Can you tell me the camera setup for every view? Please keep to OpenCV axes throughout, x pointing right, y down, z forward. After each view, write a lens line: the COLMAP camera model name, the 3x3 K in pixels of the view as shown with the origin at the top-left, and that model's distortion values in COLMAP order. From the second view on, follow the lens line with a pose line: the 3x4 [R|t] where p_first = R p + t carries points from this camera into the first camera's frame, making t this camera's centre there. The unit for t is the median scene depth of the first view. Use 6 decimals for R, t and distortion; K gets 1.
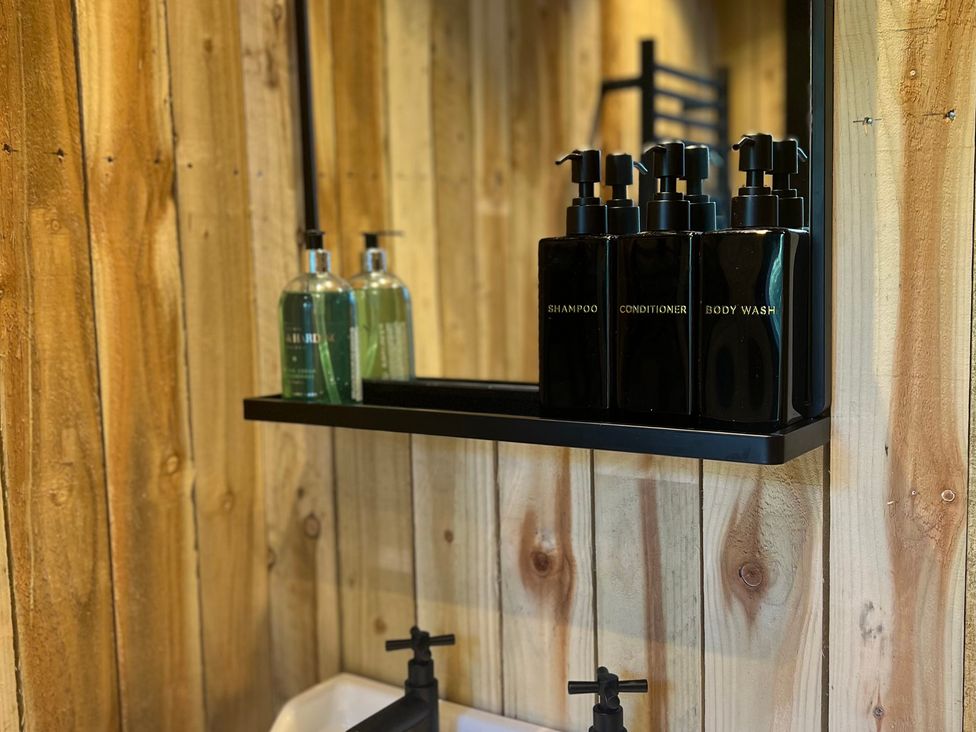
lens RADIAL K [[1088.2, 0, 488.0], [0, 1088.2, 366.0], [0, 0, 1]] dist [0.023021, -0.017347]
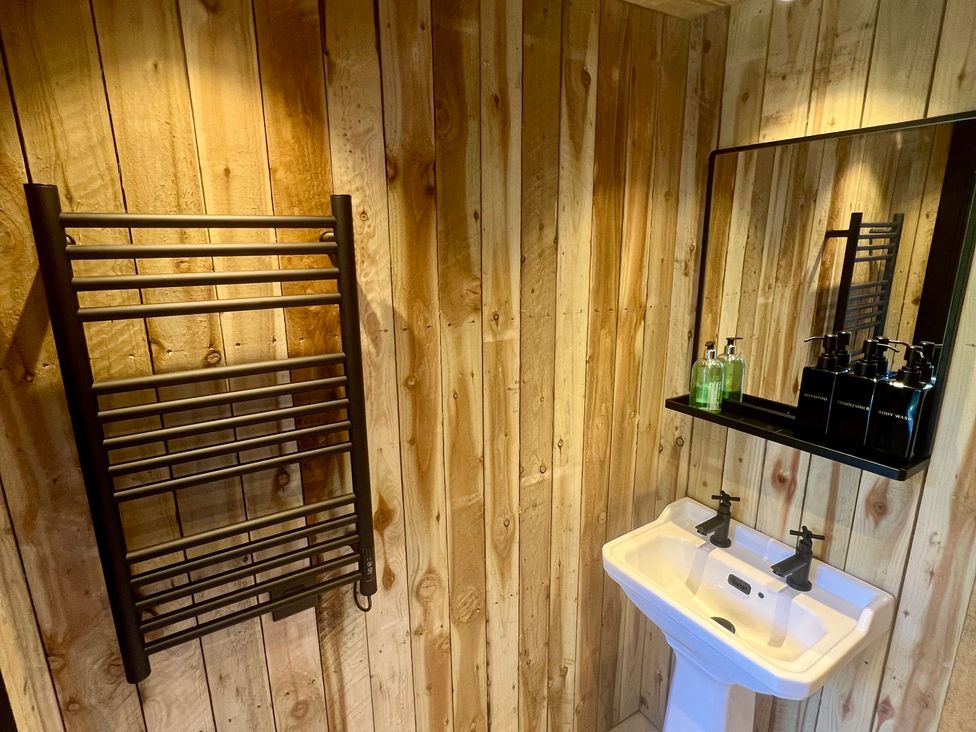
lens RADIAL K [[524.3, 0, 488.0], [0, 524.3, 366.0], [0, 0, 1]] dist [-0.000515, -0.000302]
pose [[0.915399, 0.113919, -0.386093, -0.133690], [-0.058295, 0.986526, 0.152867, -0.225126], [0.398305, -0.117427, 0.909705, -0.359352]]
